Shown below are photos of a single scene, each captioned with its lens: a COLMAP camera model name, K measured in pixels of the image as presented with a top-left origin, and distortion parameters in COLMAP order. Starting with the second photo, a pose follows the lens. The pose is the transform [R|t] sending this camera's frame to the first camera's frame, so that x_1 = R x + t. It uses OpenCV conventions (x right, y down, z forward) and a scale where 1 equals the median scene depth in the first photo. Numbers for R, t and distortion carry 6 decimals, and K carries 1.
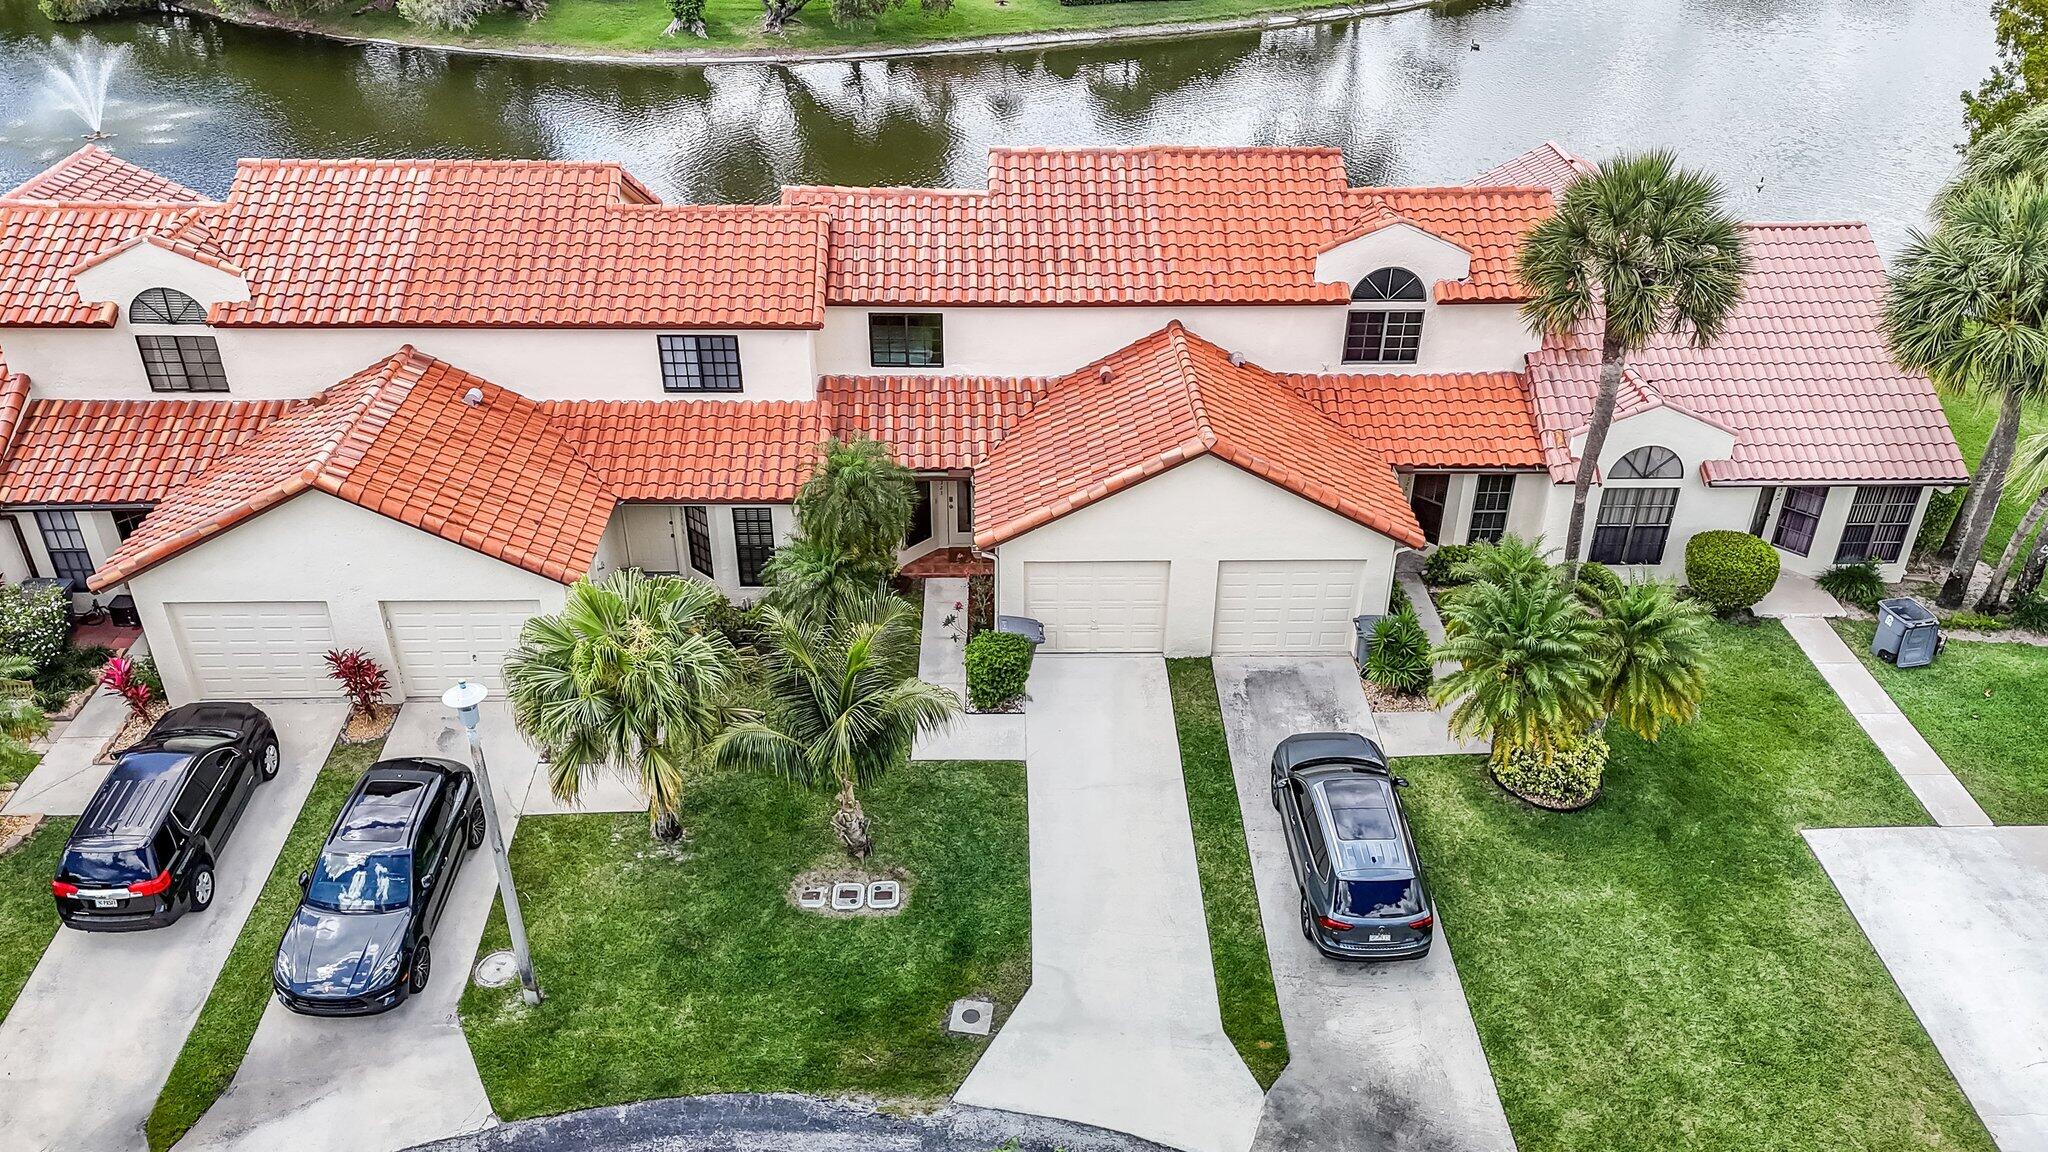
lens RADIAL K [[1570.6, 0, 1024.0], [0, 1570.6, 576.0], [0, 0, 1]] dist [0.116219, -0.130020]
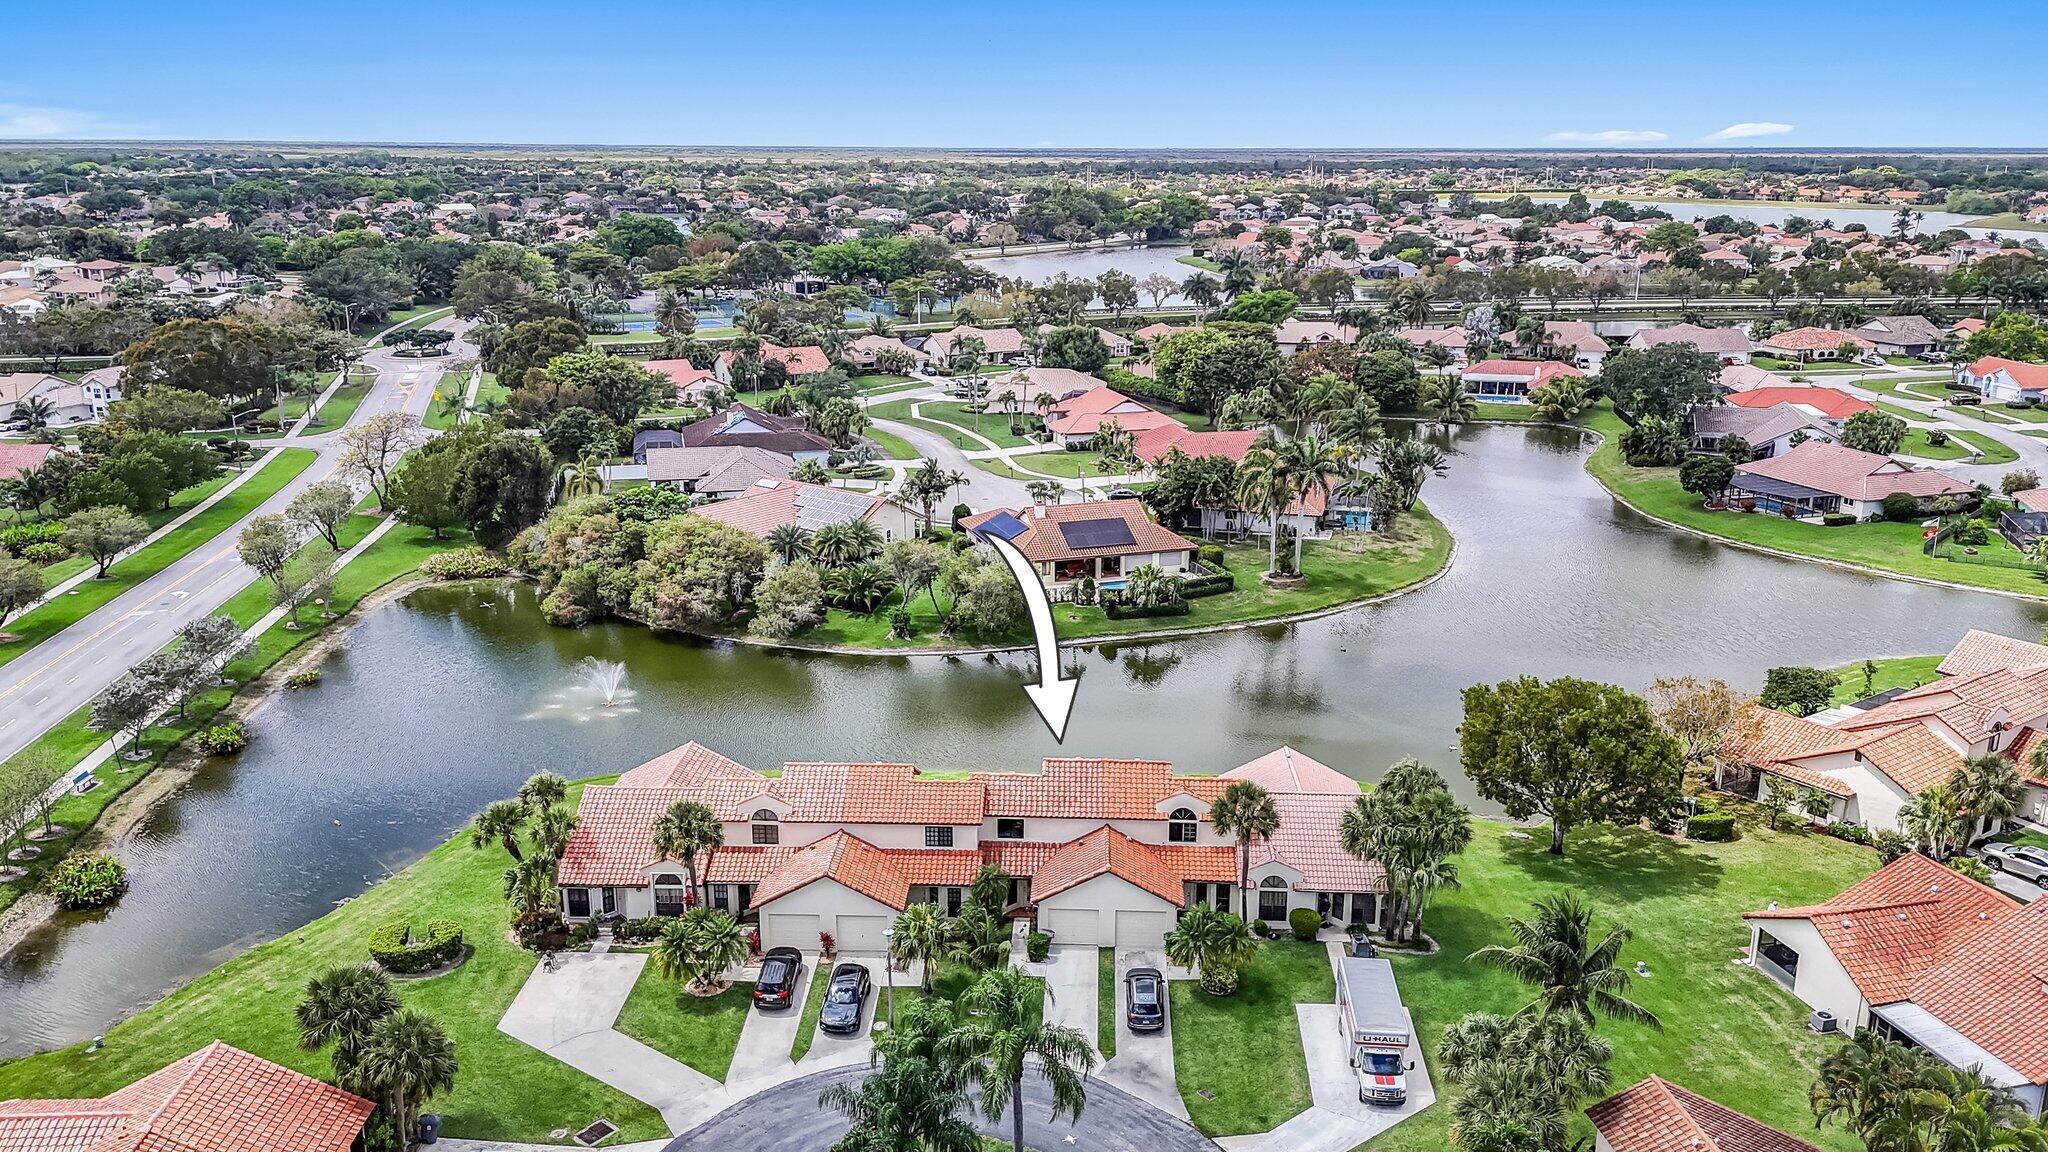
lens RADIAL K [[1570.6, 0, 1024.0], [0, 1570.6, 576.0], [0, 0, 1]] dist [0.116219, -0.130020]
pose [[0.997295, 0.013319, -0.072289, 0.182446], [-0.032316, 0.962752, -0.268449, 0.211291], [0.066021, 0.270059, 0.960578, -2.268865]]
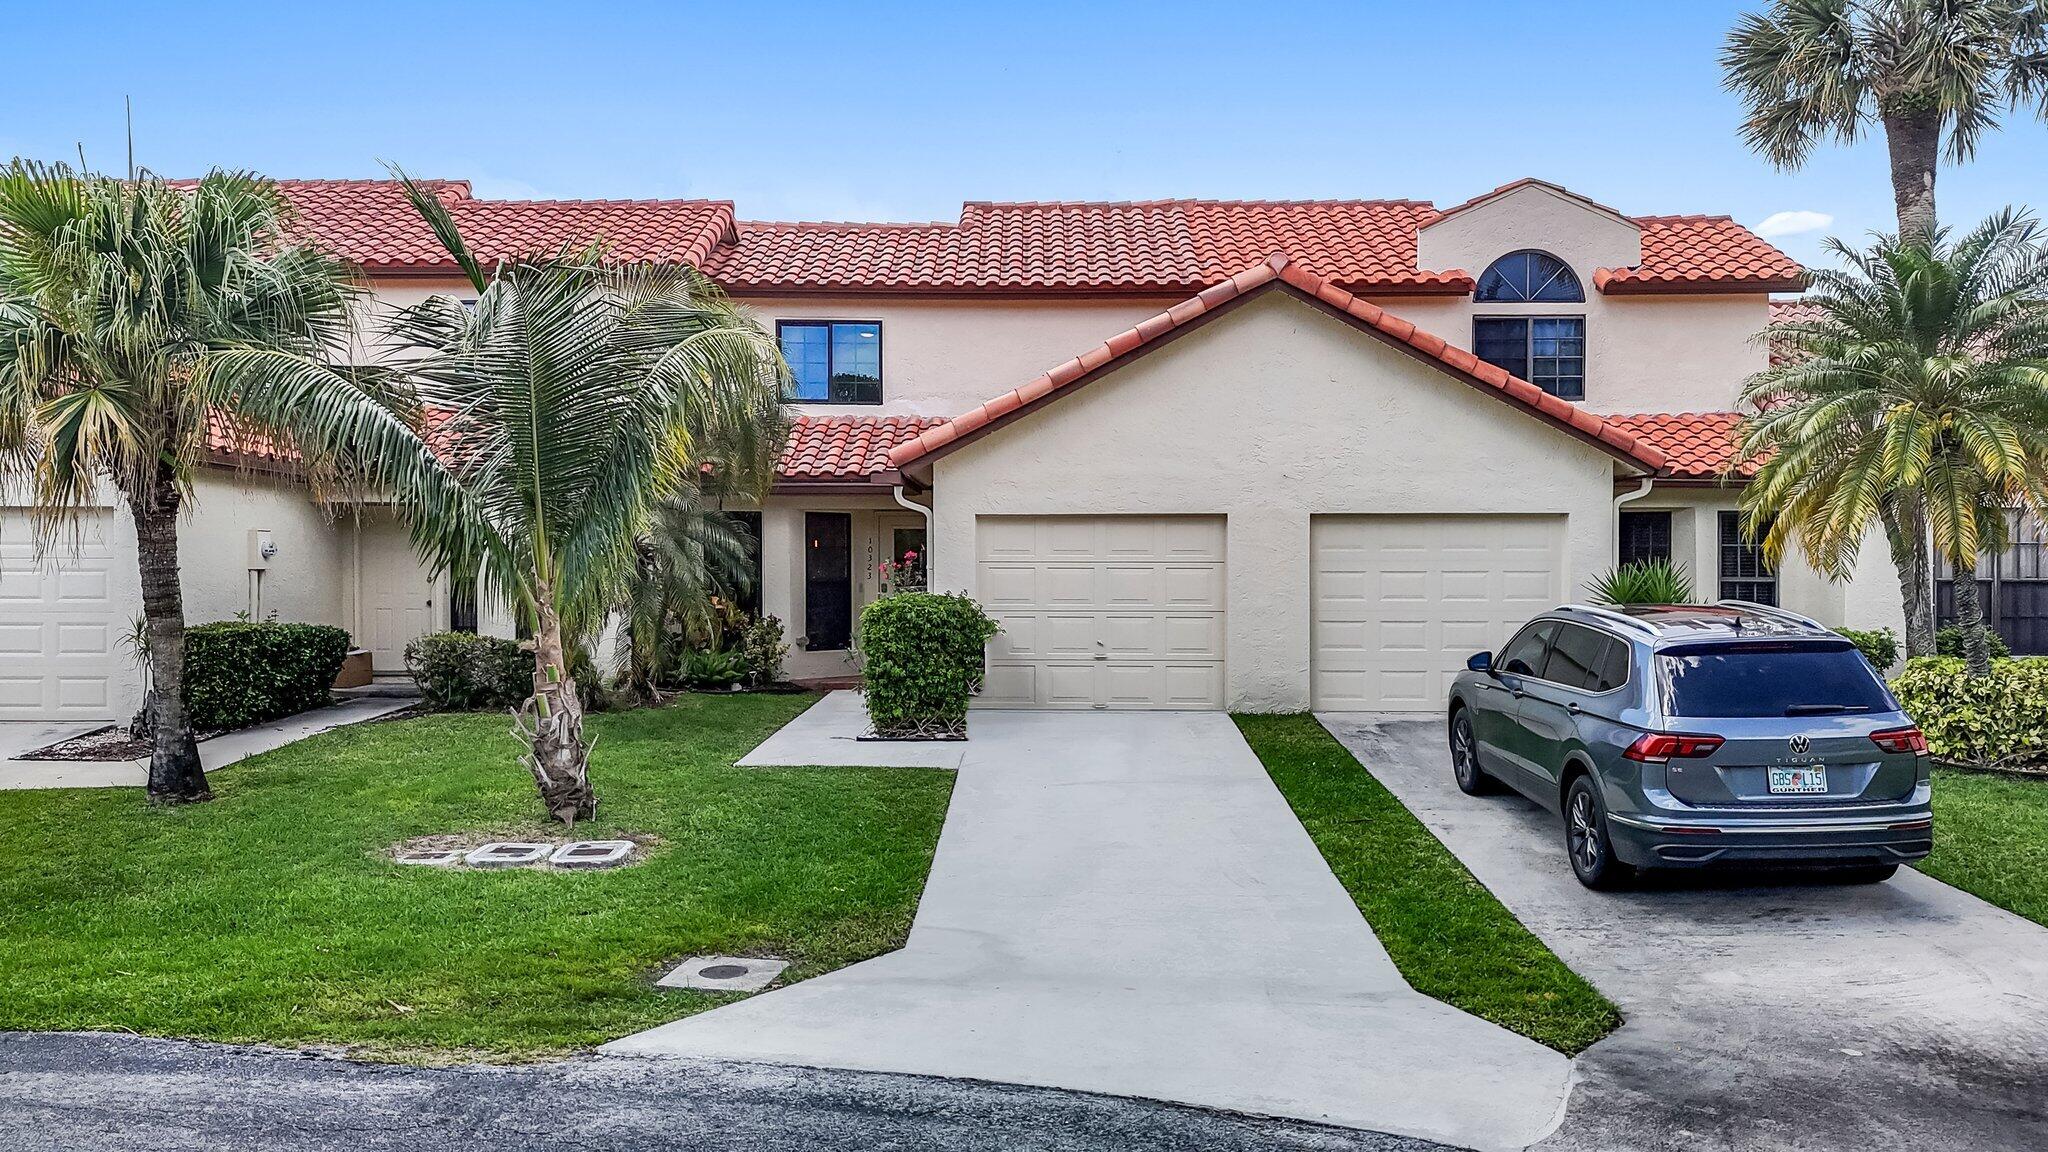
lens RADIAL K [[1570.6, 0, 1024.0], [0, 1570.6, 576.0], [0, 0, 1]] dist [0.116219, -0.130020]
pose [[0.999277, -0.003519, -0.037845, 0.048396], [-0.015790, 0.867280, -0.497570, 0.360123], [0.034573, 0.497808, 0.866598, 0.597634]]
